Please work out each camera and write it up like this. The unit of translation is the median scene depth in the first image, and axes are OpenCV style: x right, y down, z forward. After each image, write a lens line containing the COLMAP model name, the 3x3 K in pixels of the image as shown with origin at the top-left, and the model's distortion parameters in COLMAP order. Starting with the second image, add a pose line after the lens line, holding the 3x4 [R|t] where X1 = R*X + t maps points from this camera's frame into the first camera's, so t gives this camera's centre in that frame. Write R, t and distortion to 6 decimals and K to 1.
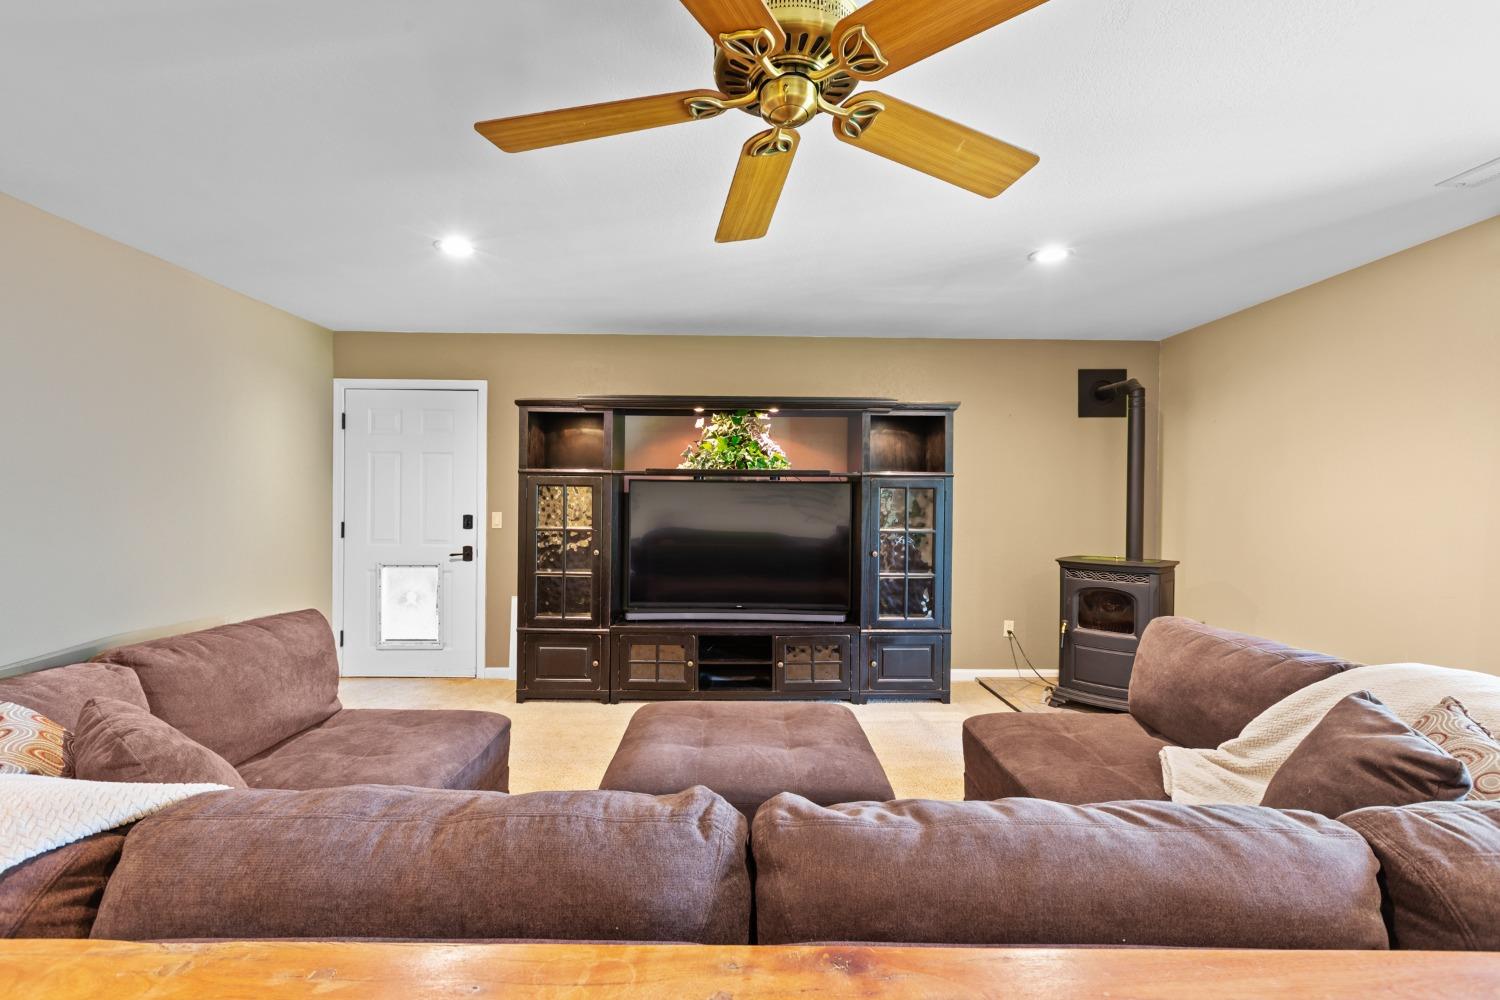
lens RADIAL K [[668.8, 0, 745.0], [0, 668.8, 504.5], [0, 0, 1]] dist [0.002272, -0.001507]
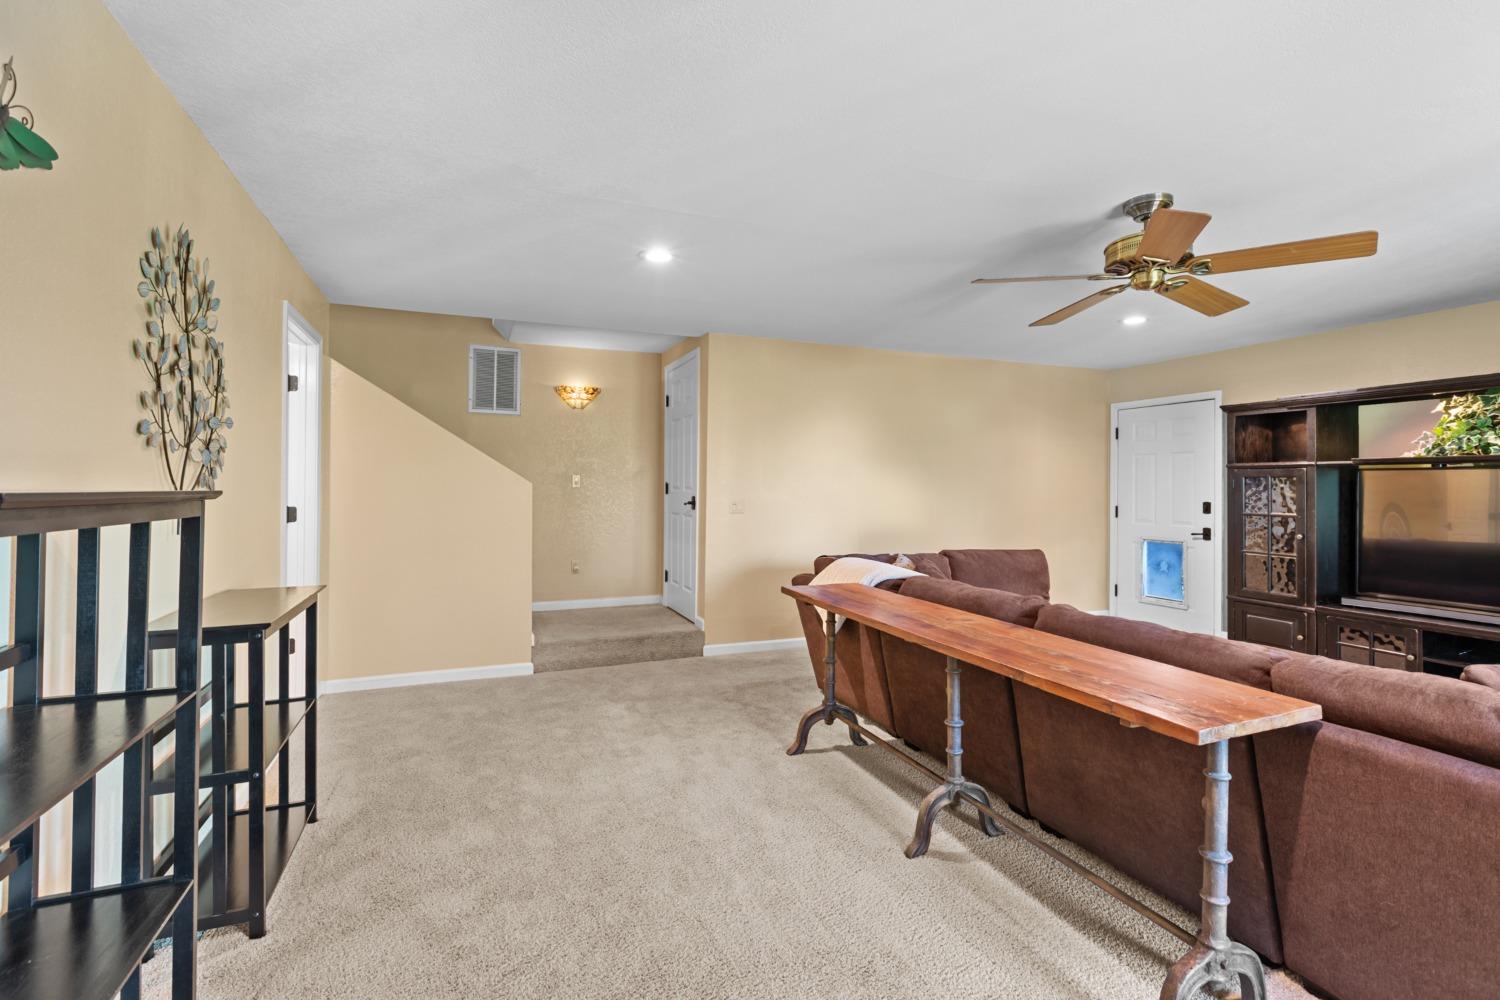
lens RADIAL K [[668.8, 0, 752.7], [0, 668.8, 478.4], [0, 0, 1]] dist [0.002272, -0.001507]
pose [[0.370759, -0.018905, -0.928537, 0.459188], [-0.003564, 0.999756, -0.021778, 0.001978], [0.928722, 0.011384, 0.370602, -0.246074]]
